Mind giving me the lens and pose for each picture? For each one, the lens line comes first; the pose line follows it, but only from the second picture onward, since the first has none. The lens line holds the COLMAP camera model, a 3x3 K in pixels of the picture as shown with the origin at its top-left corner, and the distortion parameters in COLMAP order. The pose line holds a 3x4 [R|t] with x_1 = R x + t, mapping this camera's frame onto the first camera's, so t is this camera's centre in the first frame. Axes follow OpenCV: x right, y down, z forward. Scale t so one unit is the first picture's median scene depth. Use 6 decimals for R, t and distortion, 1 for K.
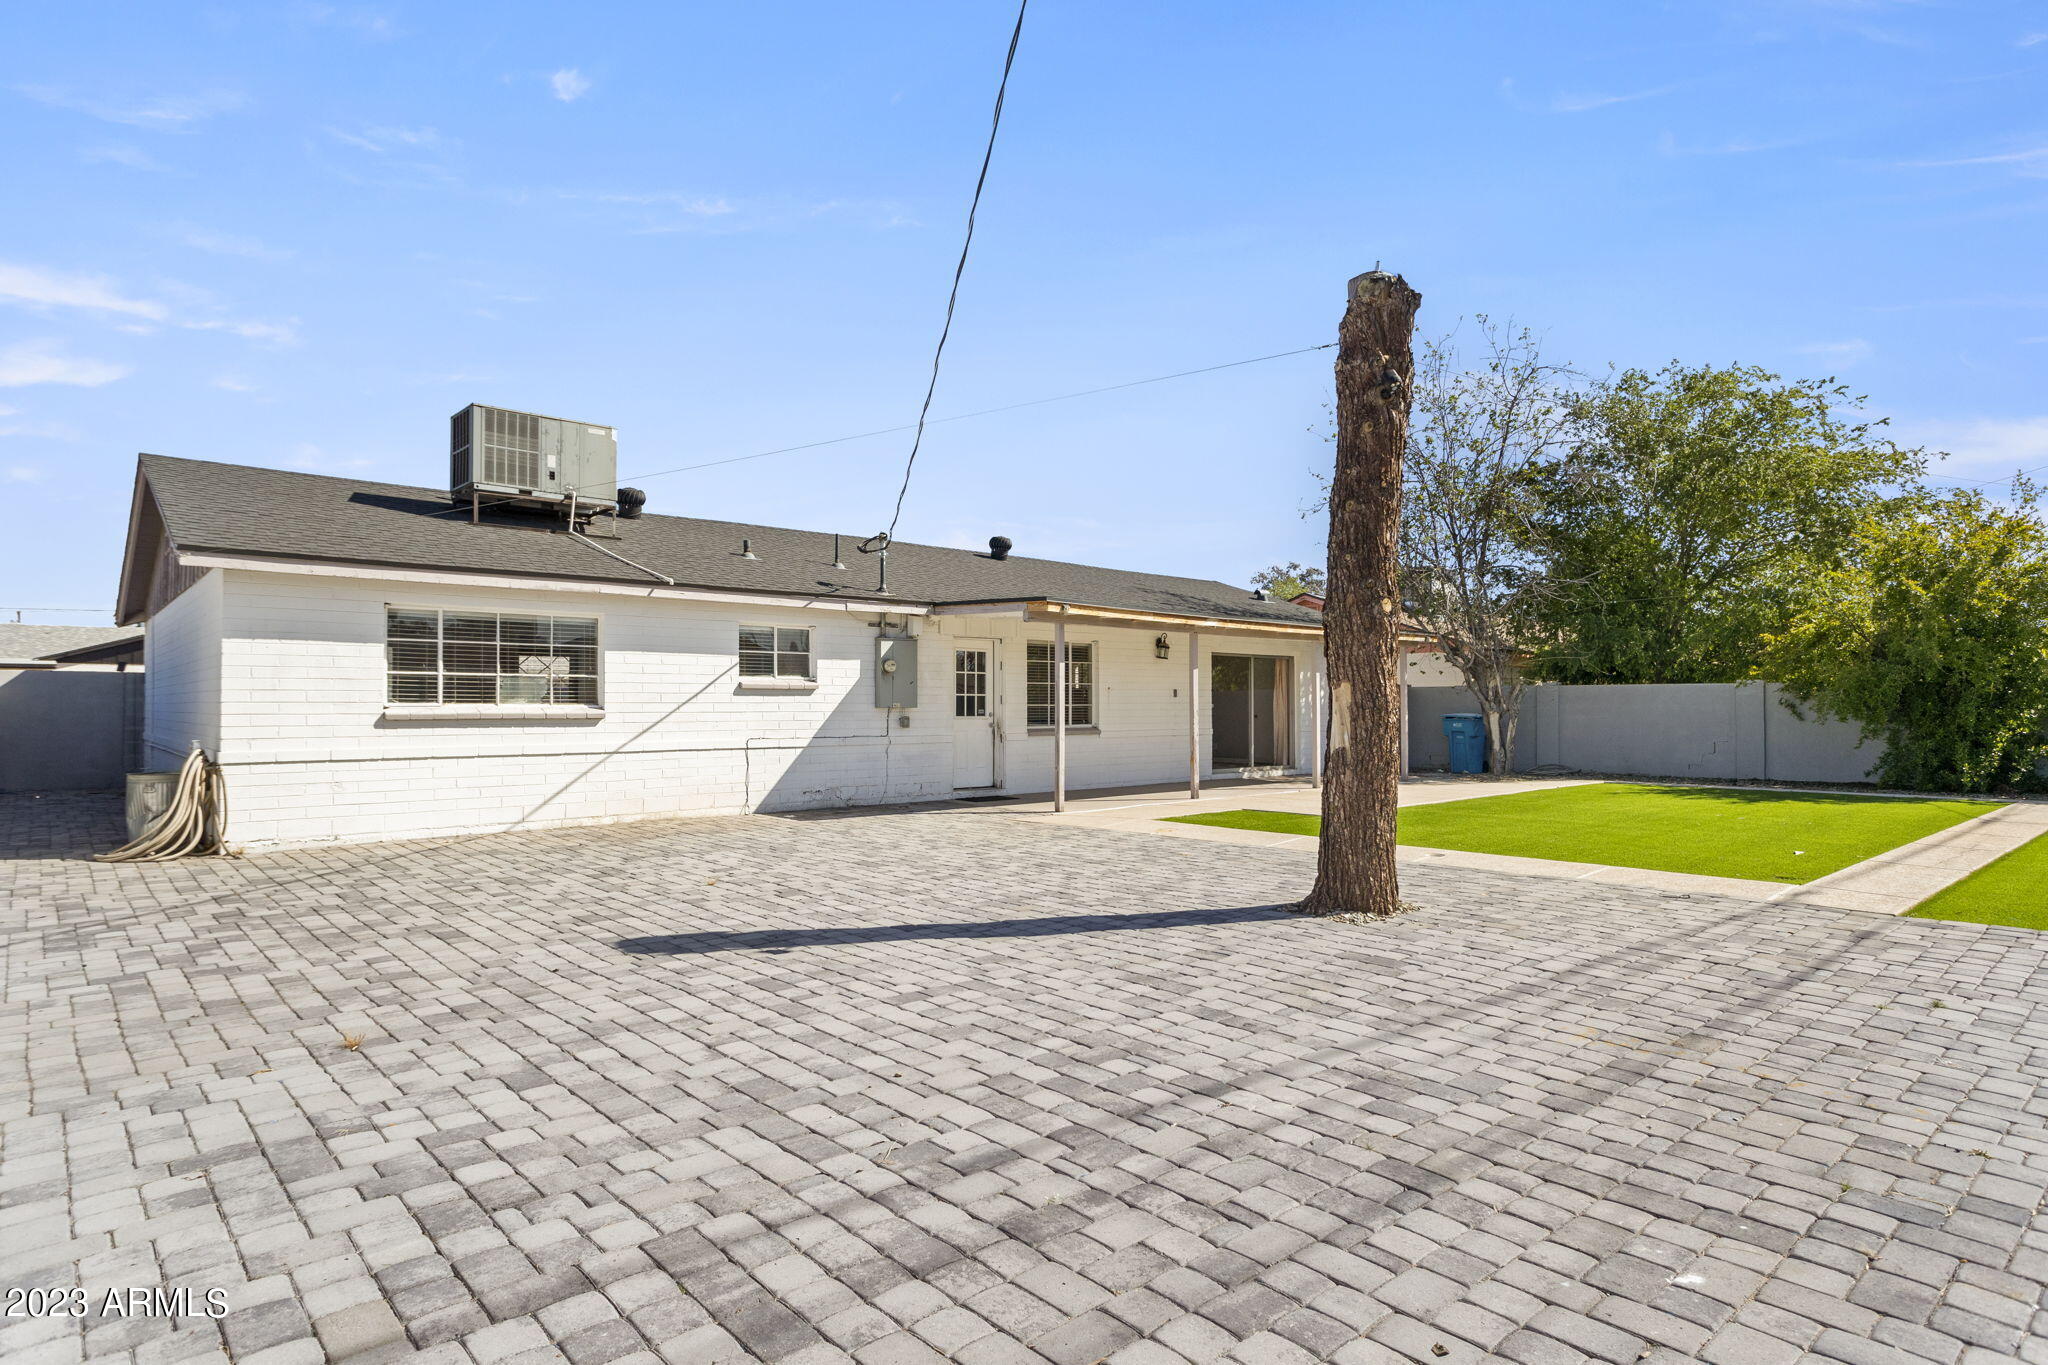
lens RADIAL K [[1112.8, 0, 1032.1], [0, 1112.8, 691.7], [0, 0, 1]] dist [0.002431, 0.000991]
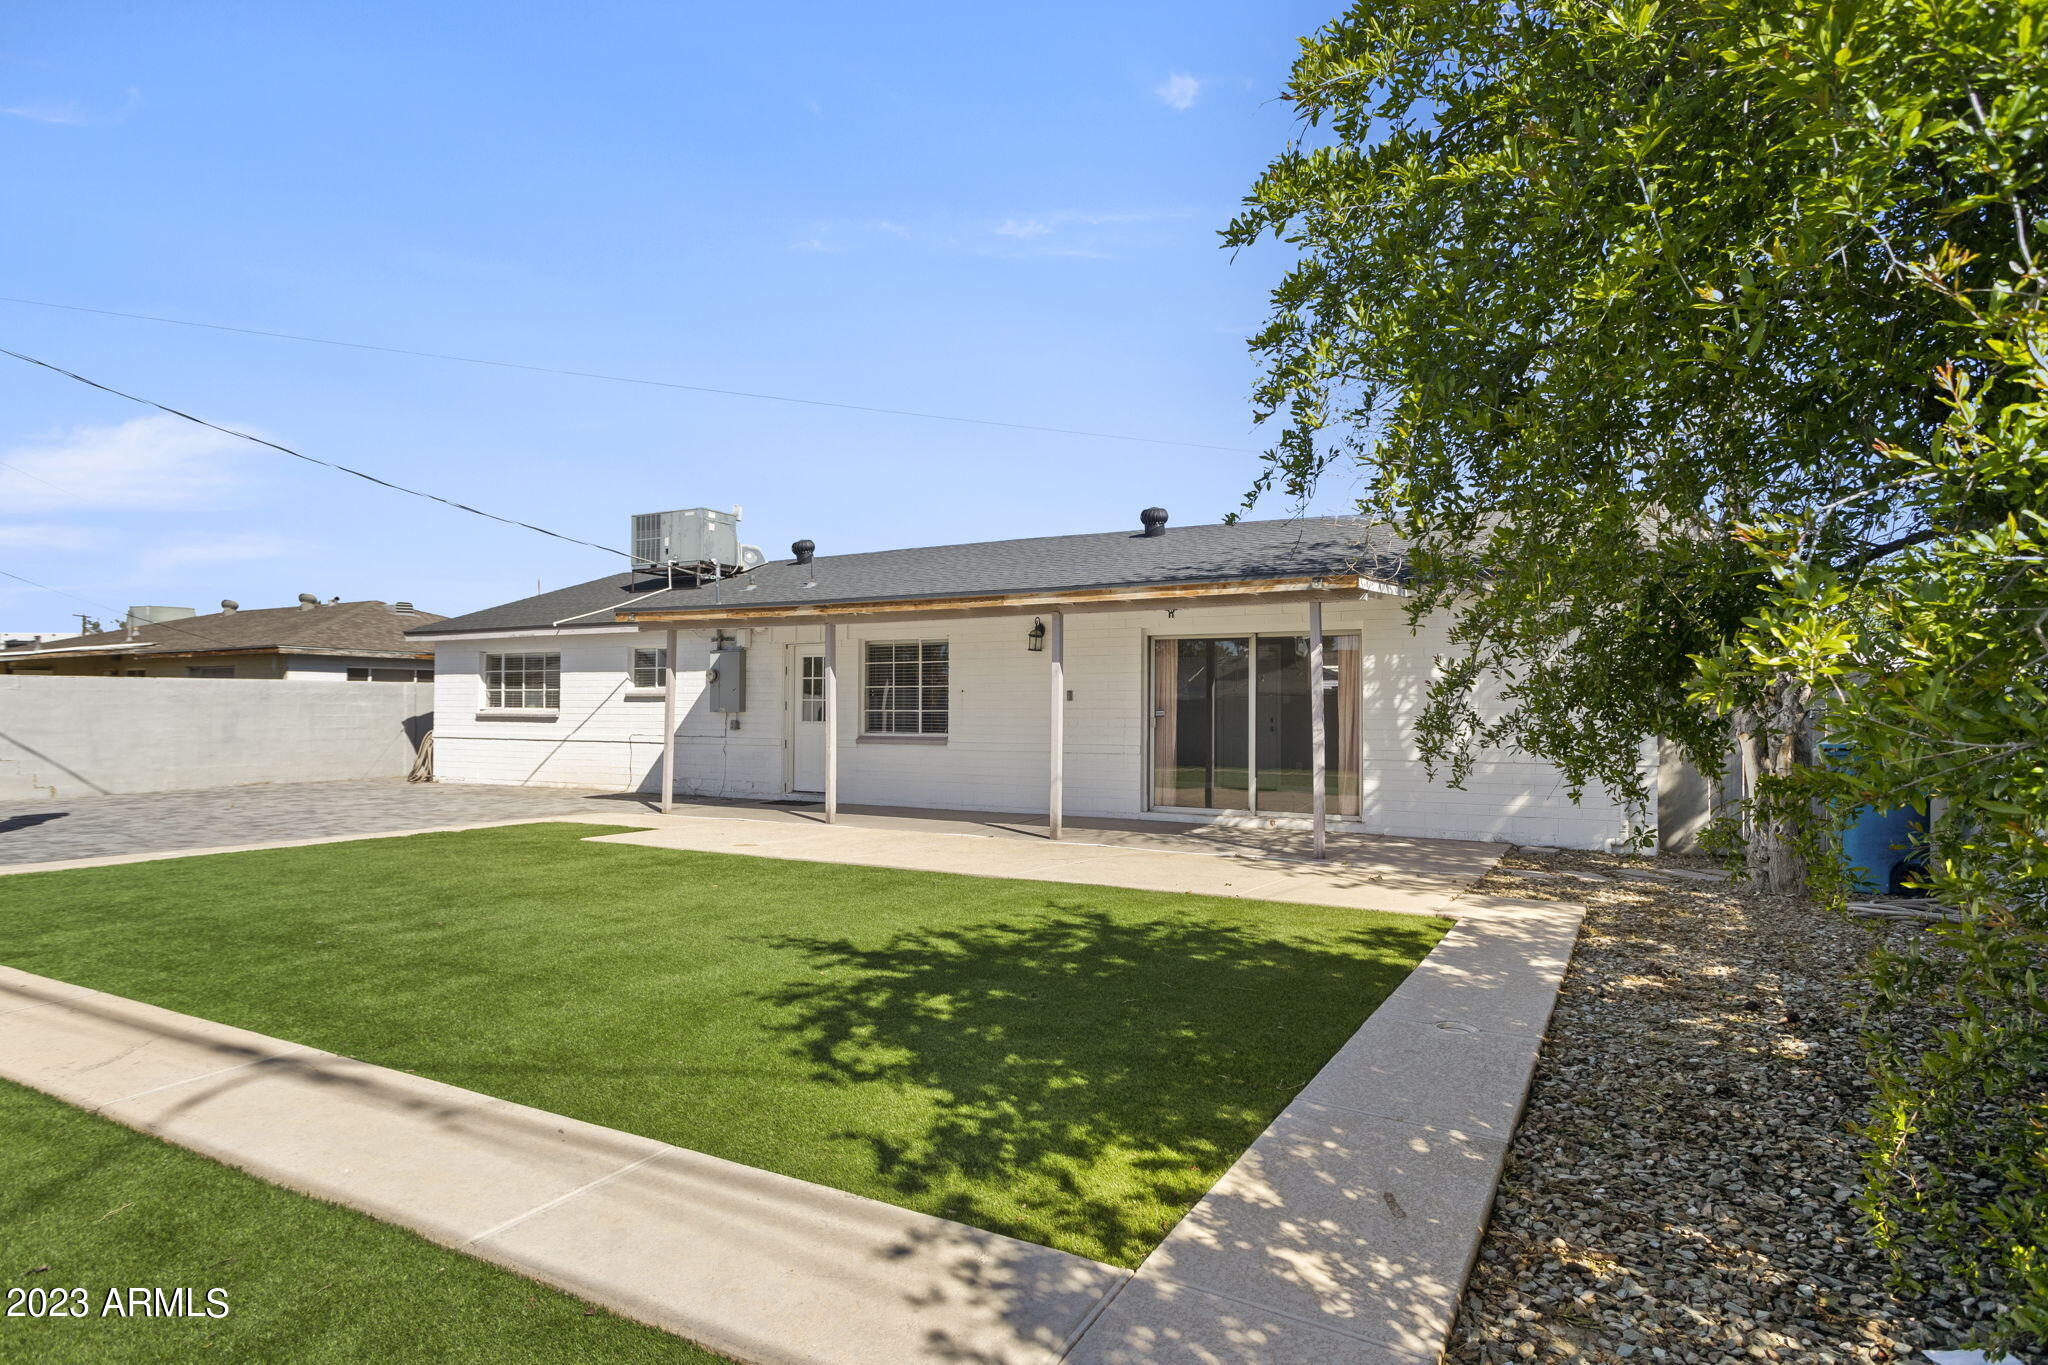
lens RADIAL K [[1112.8, 0, 1024.3], [0, 1112.8, 683.9], [0, 0, 1]] dist [0.002431, 0.000991]
pose [[0.327453, -0.019040, -0.944676, 1.076668], [0.007653, 0.999818, -0.017498, 0.008425], [0.944837, -0.001499, 0.327539, 0.948304]]
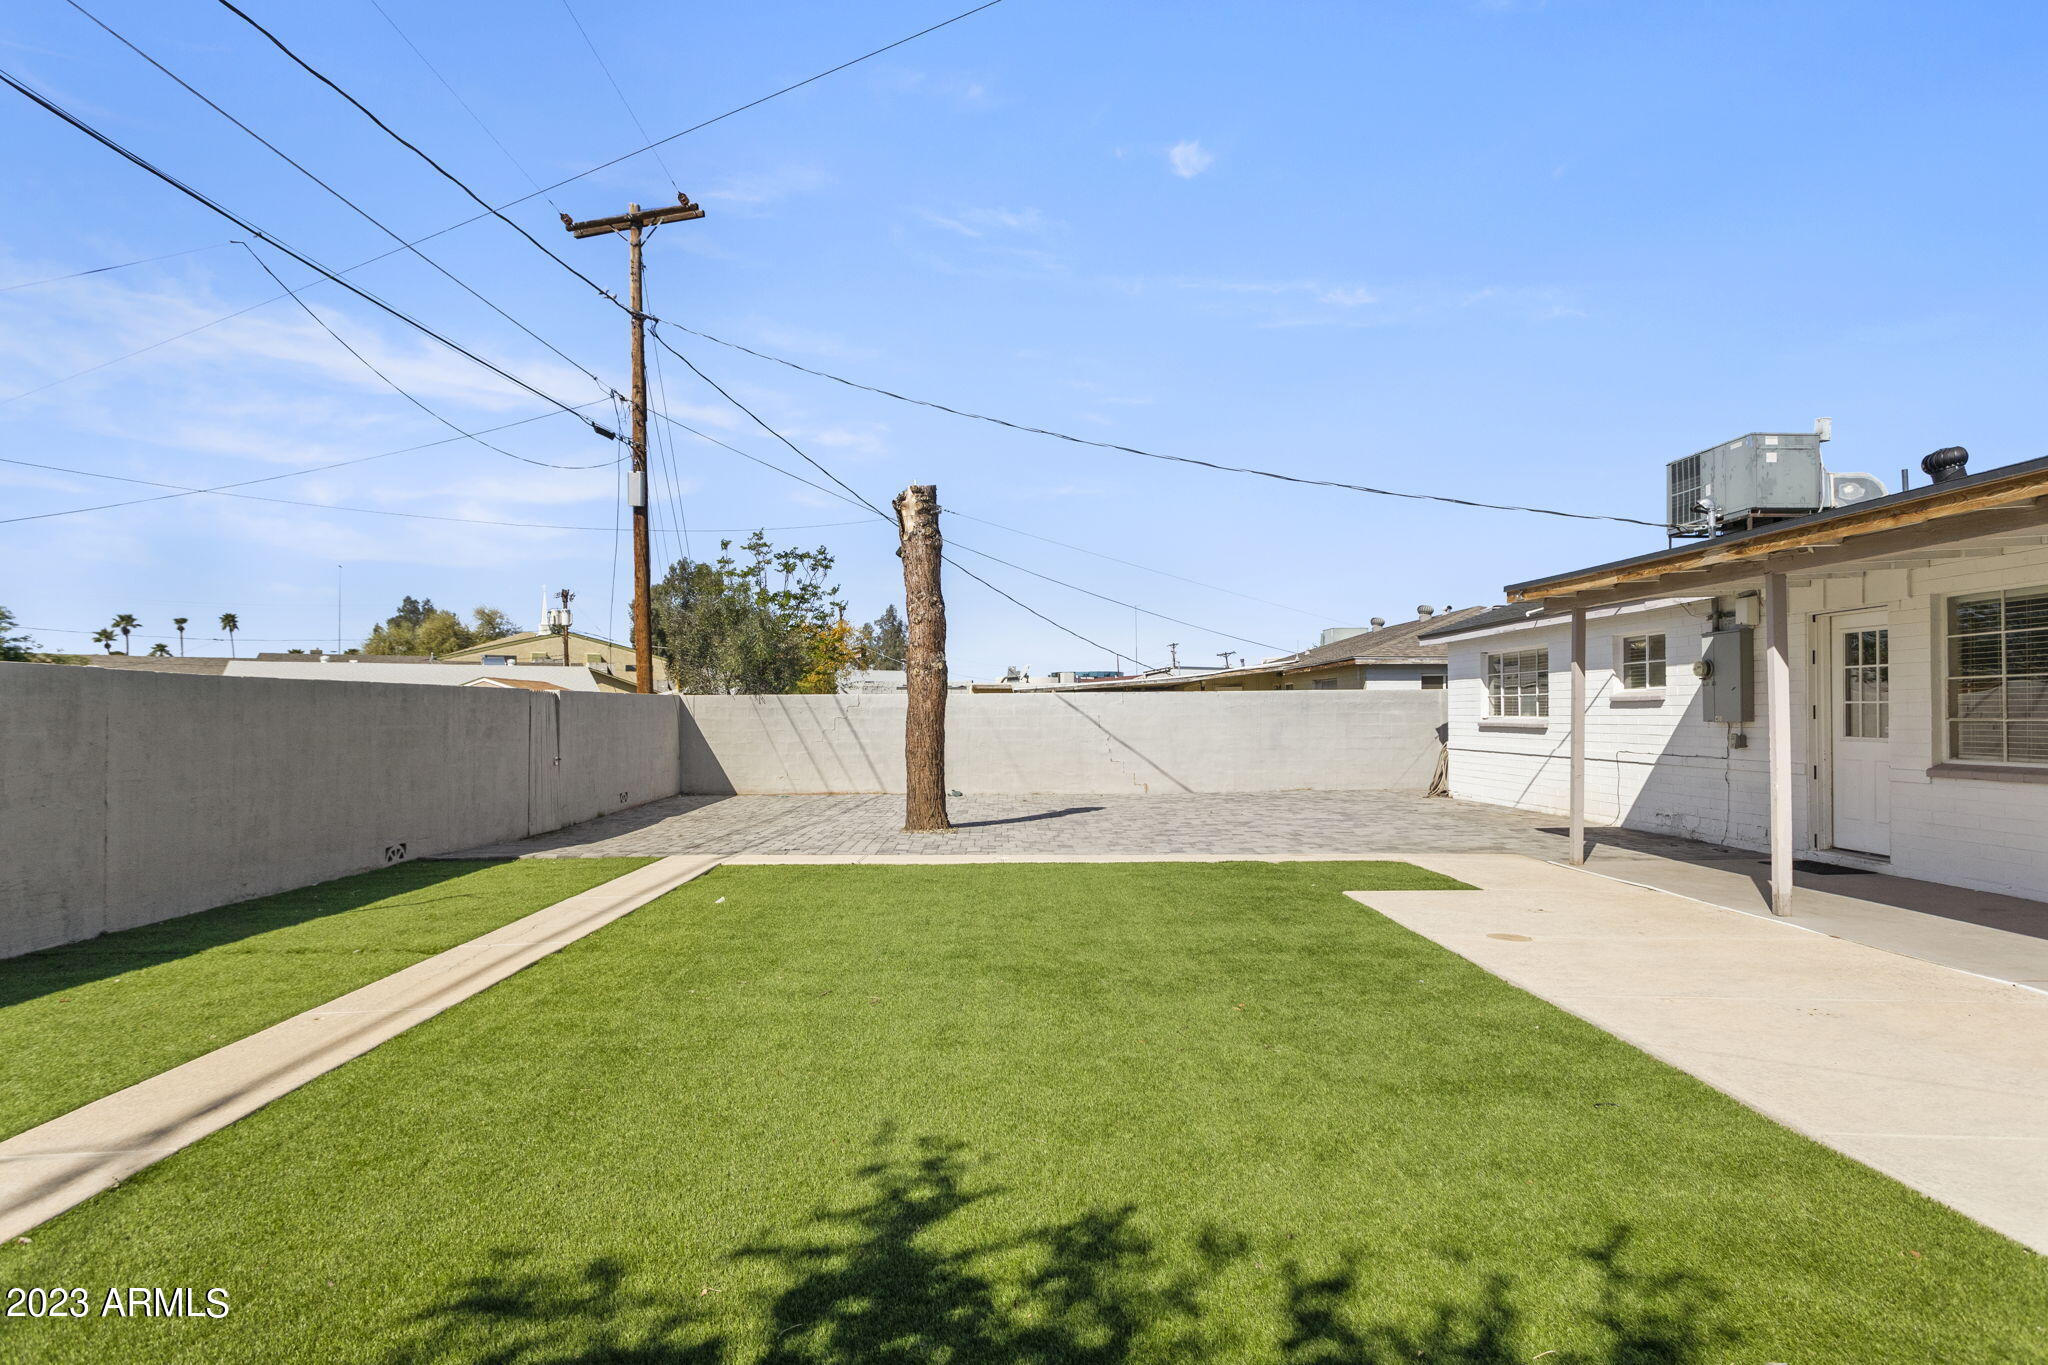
lens RADIAL K [[1112.8, 0, 1012.9], [0, 1112.8, 692.7], [0, 0, 1]] dist [0.002431, 0.000991]
pose [[-0.654713, -0.011812, -0.755785, 0.806743], [0.013530, 0.999535, -0.027342, 0.009241], [0.755757, -0.028127, -0.654248, 1.170845]]
